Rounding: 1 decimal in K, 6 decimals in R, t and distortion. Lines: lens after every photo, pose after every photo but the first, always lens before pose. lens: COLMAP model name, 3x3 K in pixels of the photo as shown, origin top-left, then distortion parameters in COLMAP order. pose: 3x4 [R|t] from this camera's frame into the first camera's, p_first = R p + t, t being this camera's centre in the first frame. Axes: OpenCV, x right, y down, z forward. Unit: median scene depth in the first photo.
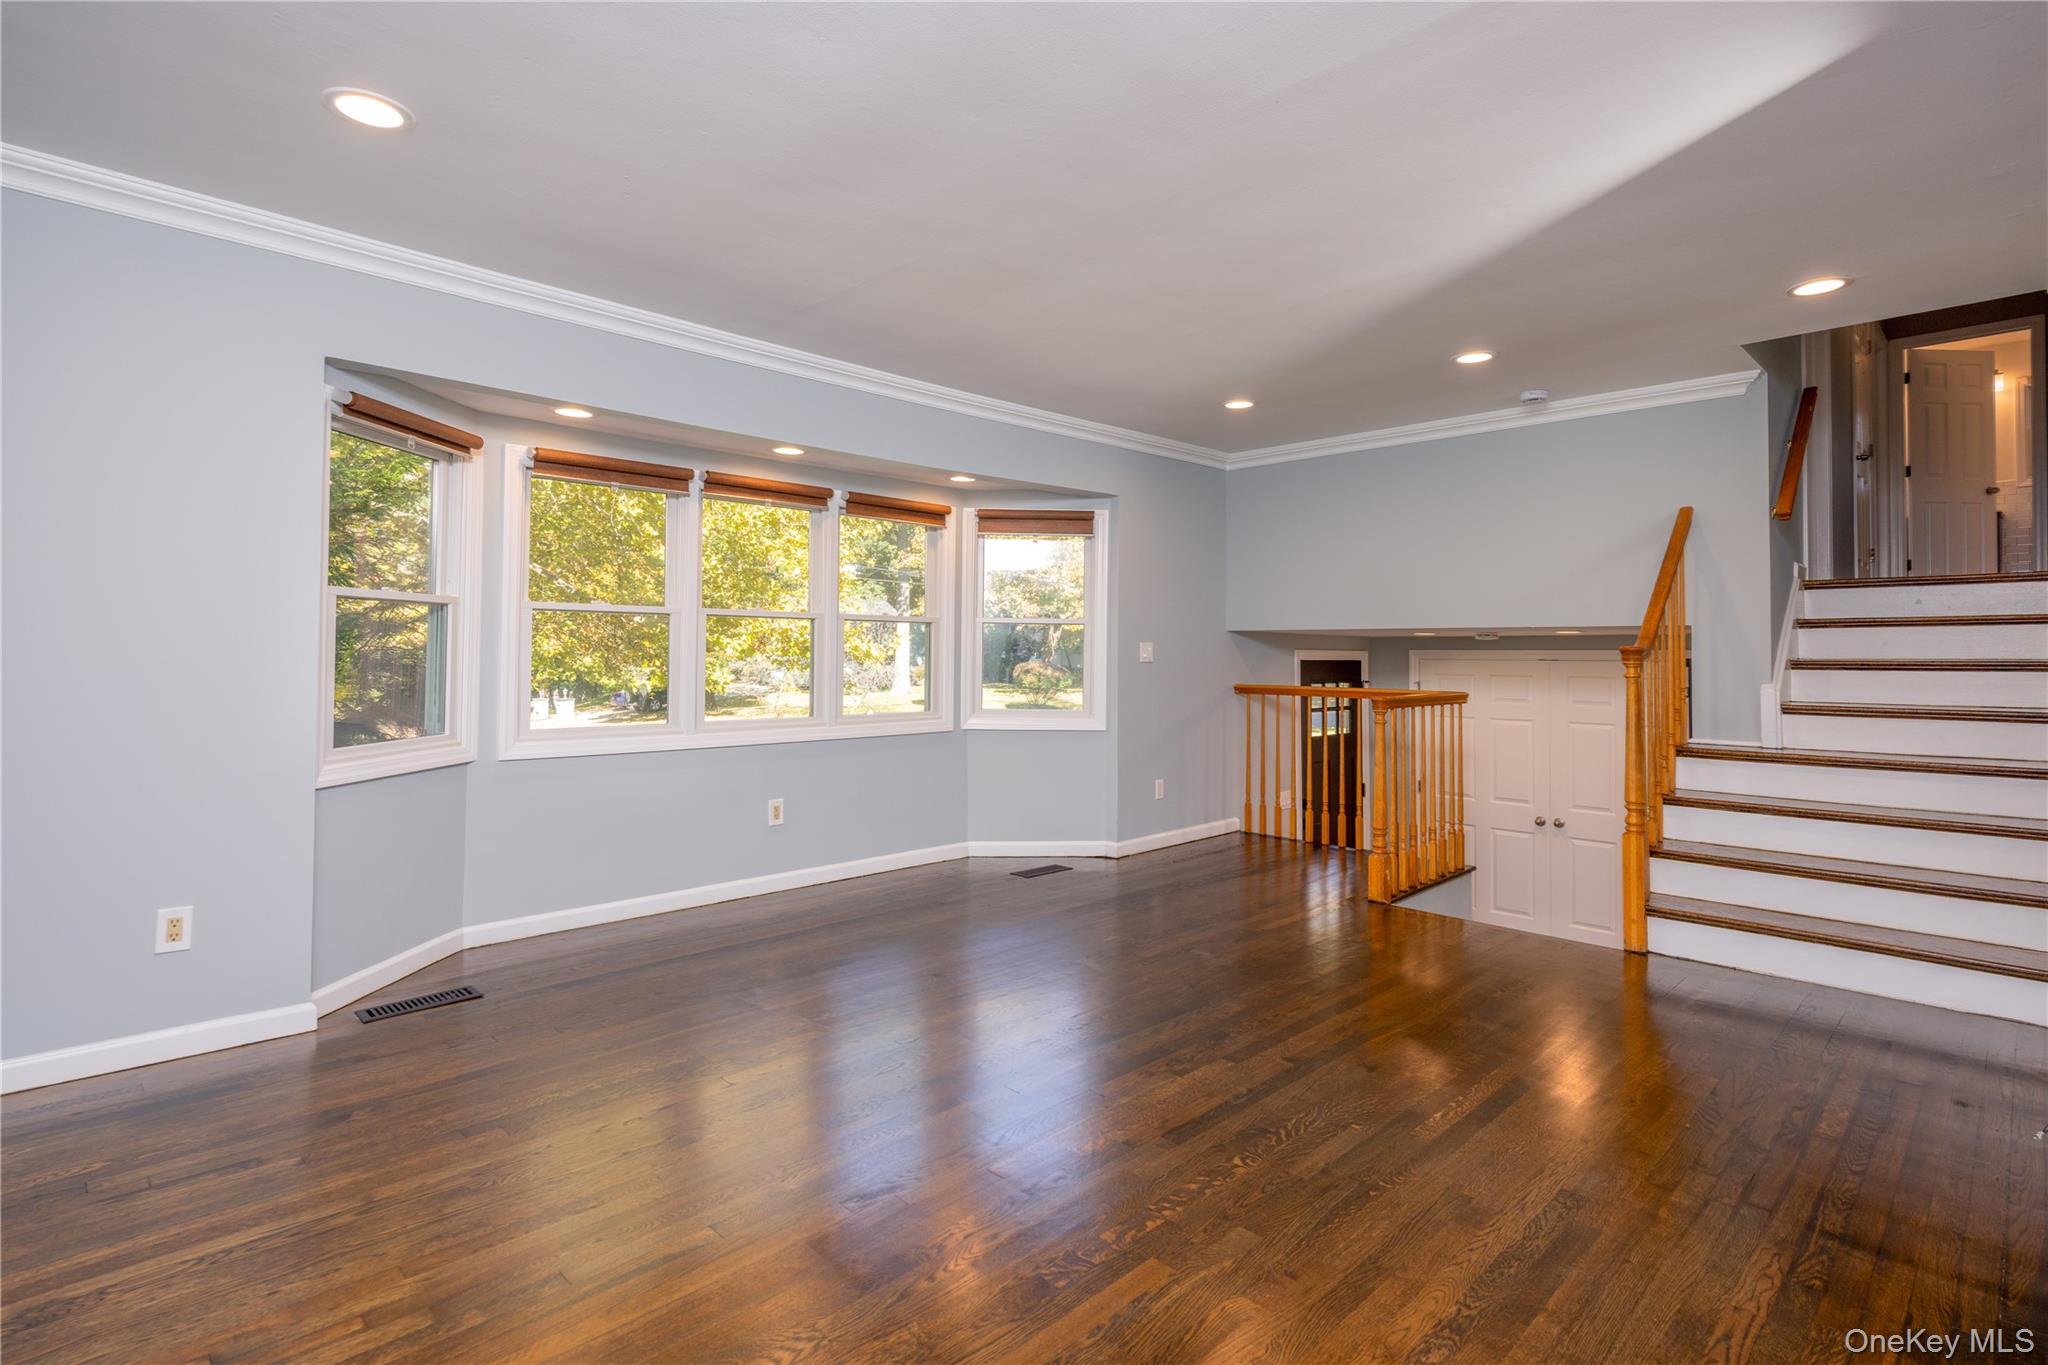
lens RADIAL K [[983.4, 0, 1025.4], [0, 983.4, 653.9], [0, 0, 1]] dist [0.000507, 0.000042]
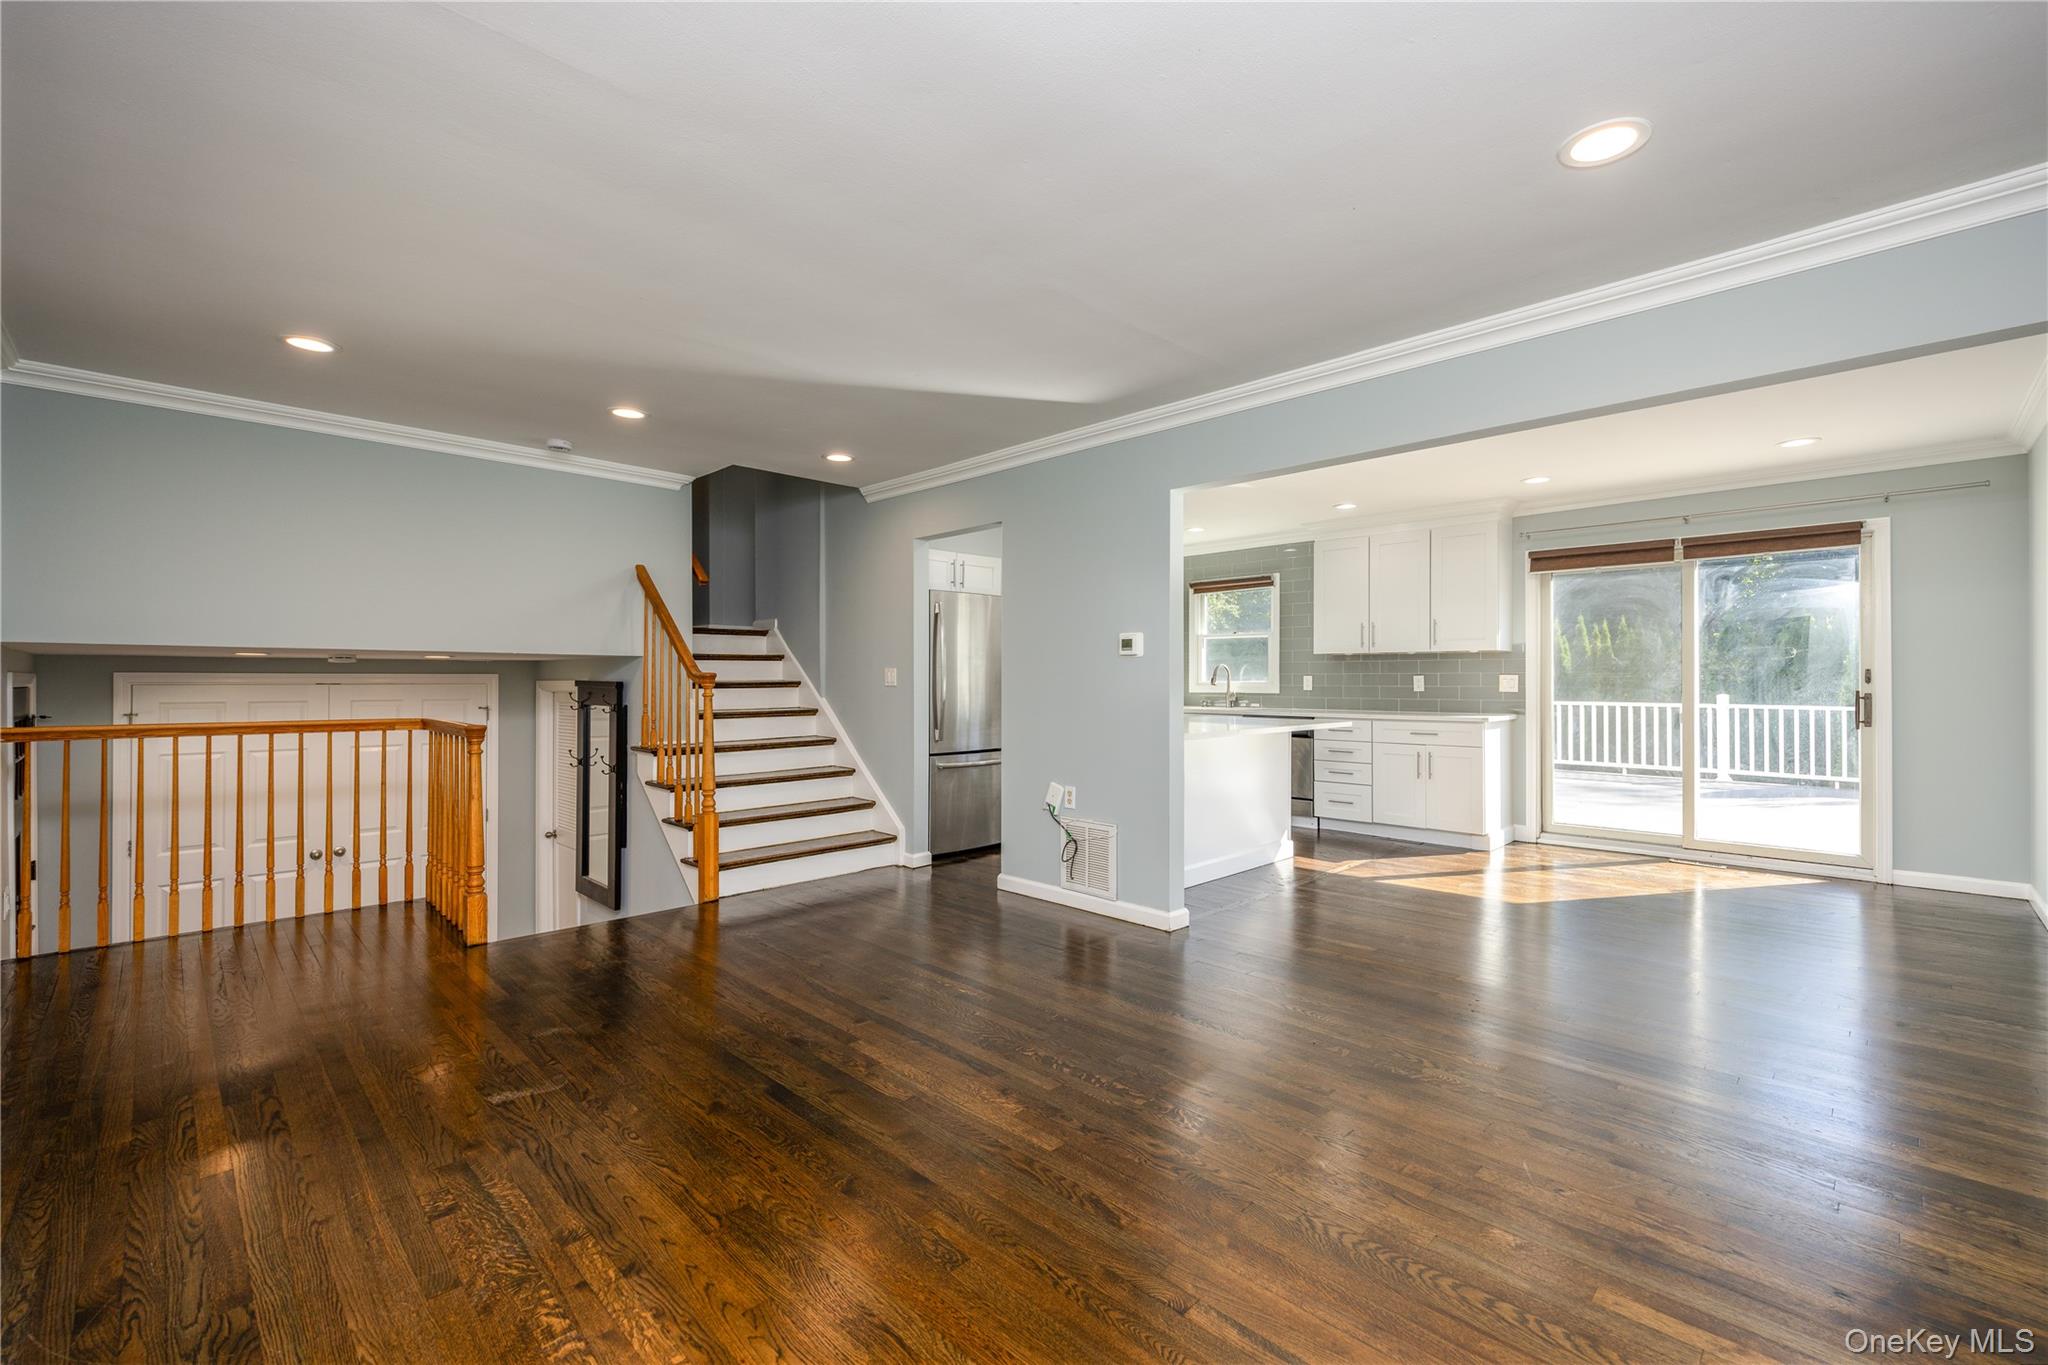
lens RADIAL K [[871.3, 0, 1024.0], [0, 871.3, 682.5], [0, 0, 1]] dist [-0.000991, -0.000032]
pose [[-0.007588, -0.008158, 0.999938, -0.572115], [0.000313, 0.999967, 0.008161, -0.003310], [-0.999971, 0.000375, -0.007586, 0.592143]]
